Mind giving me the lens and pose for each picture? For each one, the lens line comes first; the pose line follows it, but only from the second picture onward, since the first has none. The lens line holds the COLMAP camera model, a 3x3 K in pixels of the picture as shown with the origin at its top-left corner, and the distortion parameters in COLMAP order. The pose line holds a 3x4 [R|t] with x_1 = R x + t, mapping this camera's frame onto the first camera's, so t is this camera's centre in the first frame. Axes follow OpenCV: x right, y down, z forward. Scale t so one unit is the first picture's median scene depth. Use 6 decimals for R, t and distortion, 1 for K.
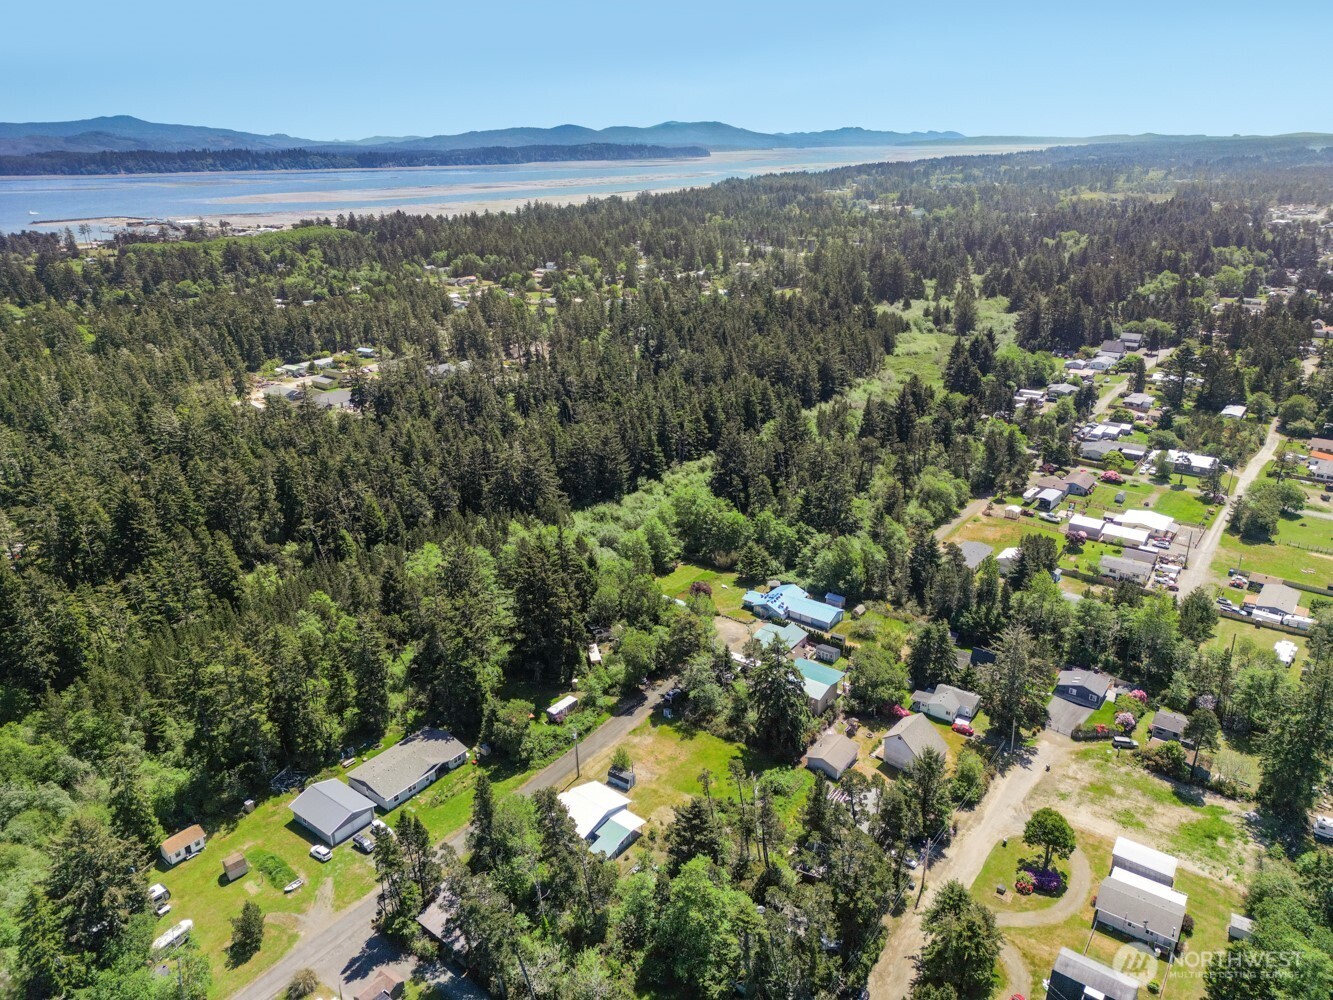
lens RADIAL K [[926.0, 0, 666.5], [0, 926.0, 500.0], [0, 0, 1]] dist [0.084356, -0.090886]
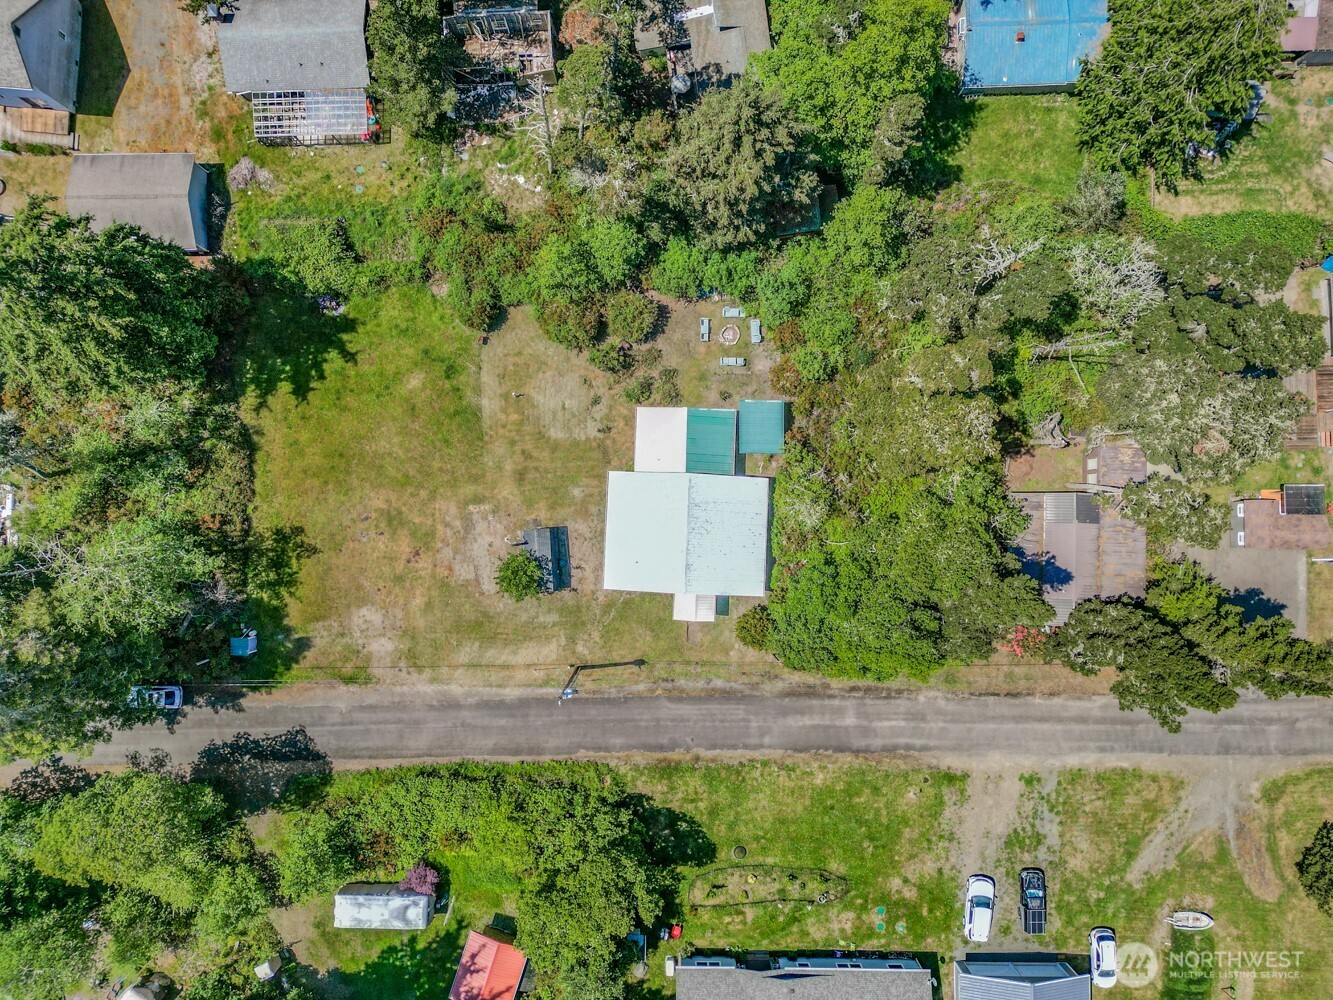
lens RADIAL K [[926.0, 0, 666.5], [0, 926.0, 500.0], [0, 0, 1]] dist [0.084356, -0.090886]
pose [[-0.608375, -0.793272, 0.024464, -0.063044], [0.266519, -0.175169, 0.947778, -0.065213], [-0.747561, 0.583125, 0.317991, 0.723906]]
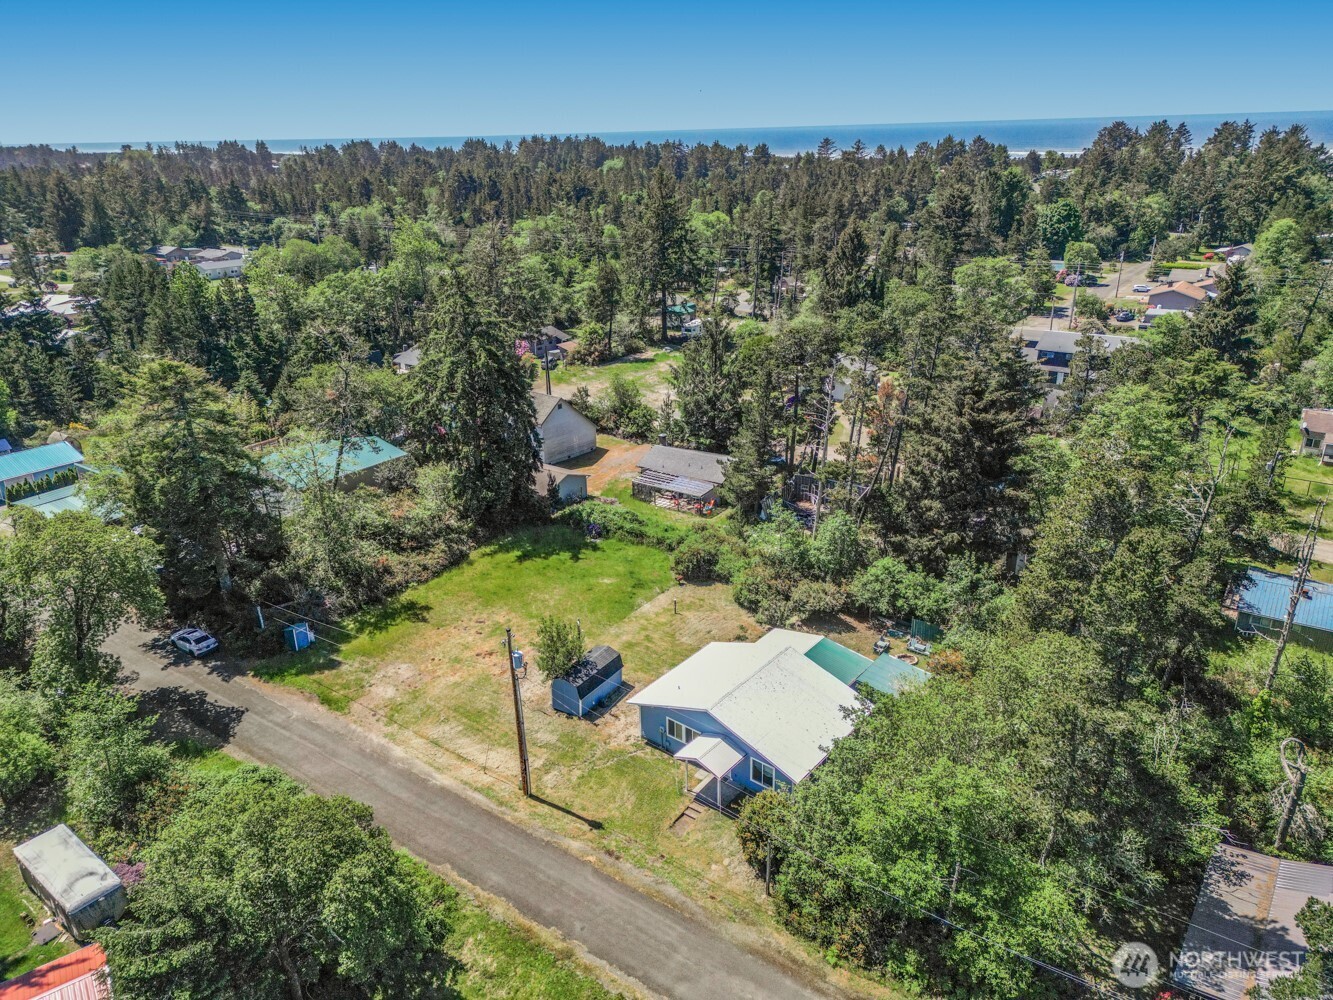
lens RADIAL K [[926.0, 0, 666.5], [0, 926.0, 500.0], [0, 0, 1]] dist [0.084356, -0.090886]
pose [[-0.023366, -0.369816, 0.928811, -0.311271], [0.354587, 0.865597, 0.353567, 0.108287], [-0.934731, 0.337606, 0.110907, 0.810131]]
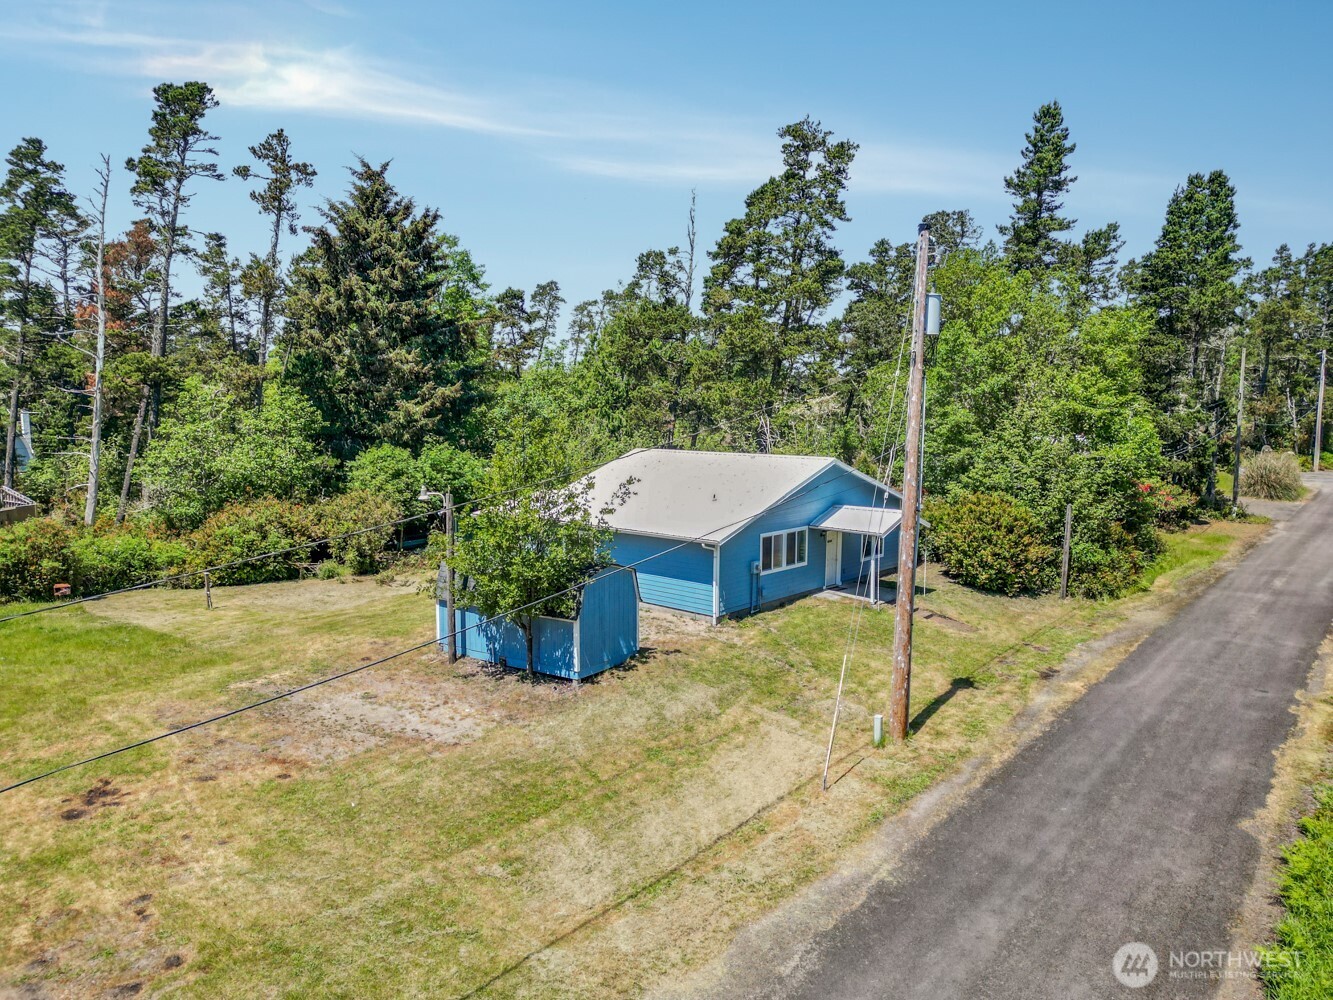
lens RADIAL K [[926.0, 0, 666.5], [0, 926.0, 500.0], [0, 0, 1]] dist [0.084356, -0.090886]
pose [[-0.999405, -0.004287, 0.034235, -0.063360], [0.011128, 0.899176, 0.437447, 0.197575], [-0.032659, 0.437567, -0.898592, 0.990821]]
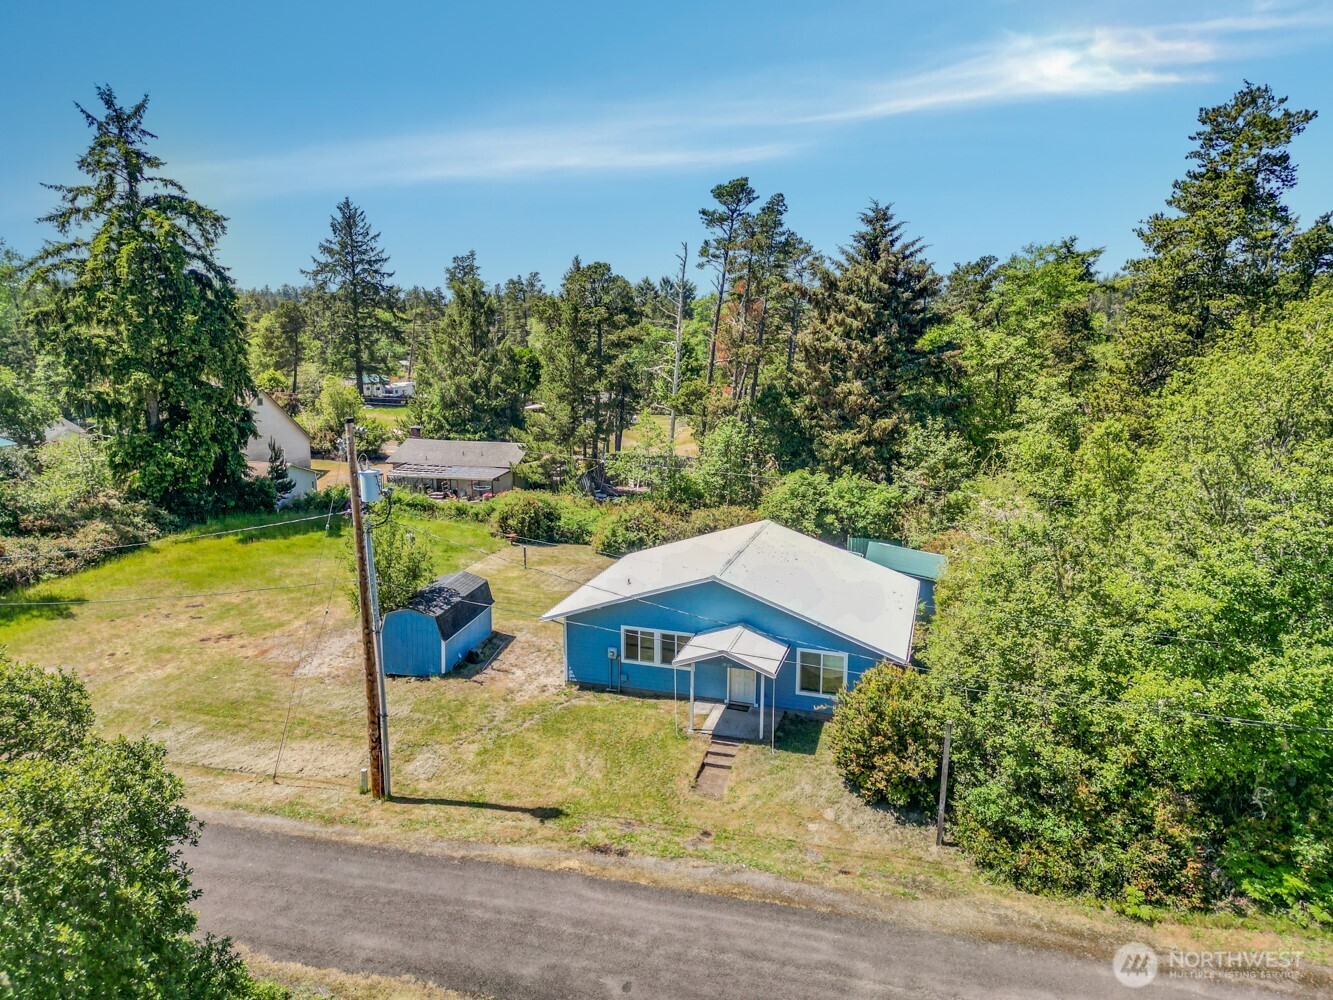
lens RADIAL K [[926.0, 0, 666.5], [0, 926.0, 500.0], [0, 0, 1]] dist [0.084356, -0.090886]
pose [[-0.387770, -0.185760, 0.902844, -0.217693], [0.303280, 0.899234, 0.315276, 0.197060], [-0.870434, 0.396069, -0.292359, 0.895354]]
